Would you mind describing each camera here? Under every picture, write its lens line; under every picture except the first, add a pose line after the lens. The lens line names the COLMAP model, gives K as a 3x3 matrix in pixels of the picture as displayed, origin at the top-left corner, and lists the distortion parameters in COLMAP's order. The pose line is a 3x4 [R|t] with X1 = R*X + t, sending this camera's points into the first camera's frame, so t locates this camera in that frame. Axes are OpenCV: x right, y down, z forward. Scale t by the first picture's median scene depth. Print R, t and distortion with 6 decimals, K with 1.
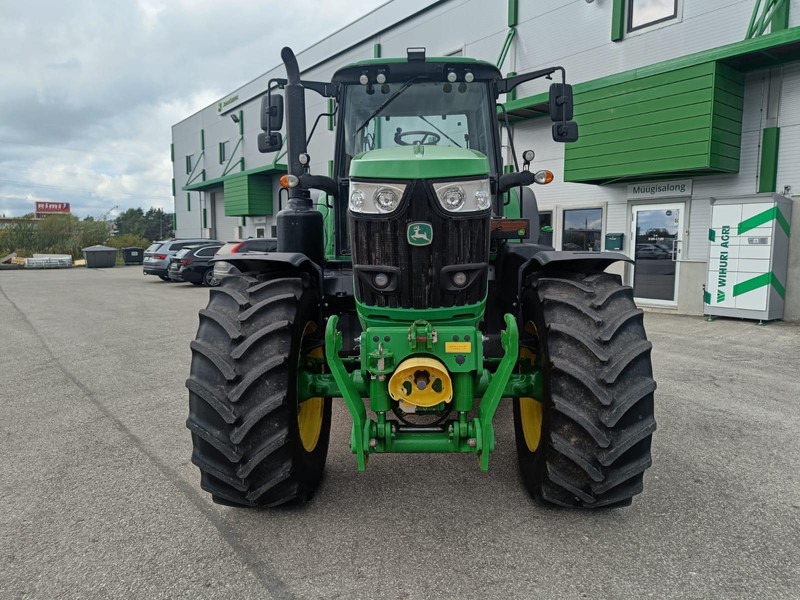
lens RADIAL K [[558.7, 0, 383.0], [0, 558.7, 310.4], [0, 0, 1]] dist [0.012207, 0.004123]
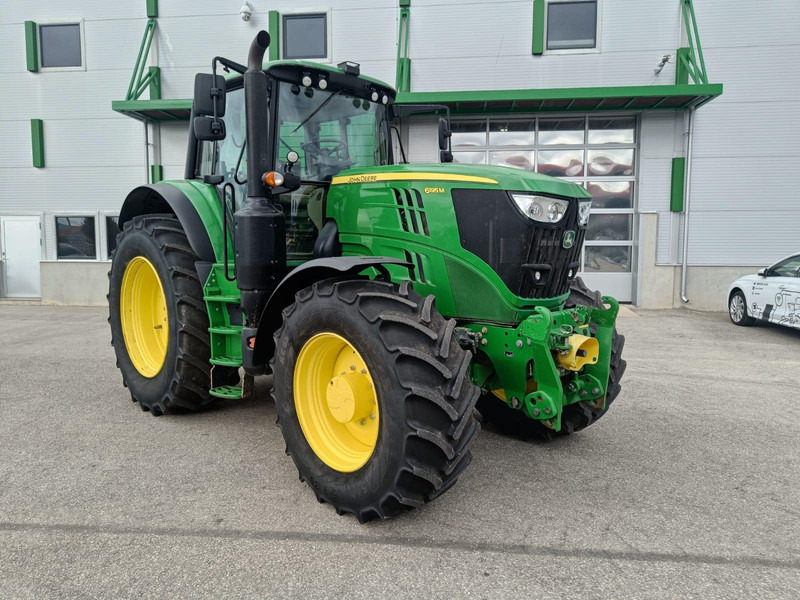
lens RADIAL K [[568.1, 0, 400.3], [0, 568.1, 304.5], [0, 0, 1]] dist [0.020235, -0.004121]
pose [[0.687511, -0.069078, 0.722881, -0.915719], [0.085327, 0.996254, 0.014050, -0.028410], [-0.721143, 0.052021, 0.690830, 0.285407]]
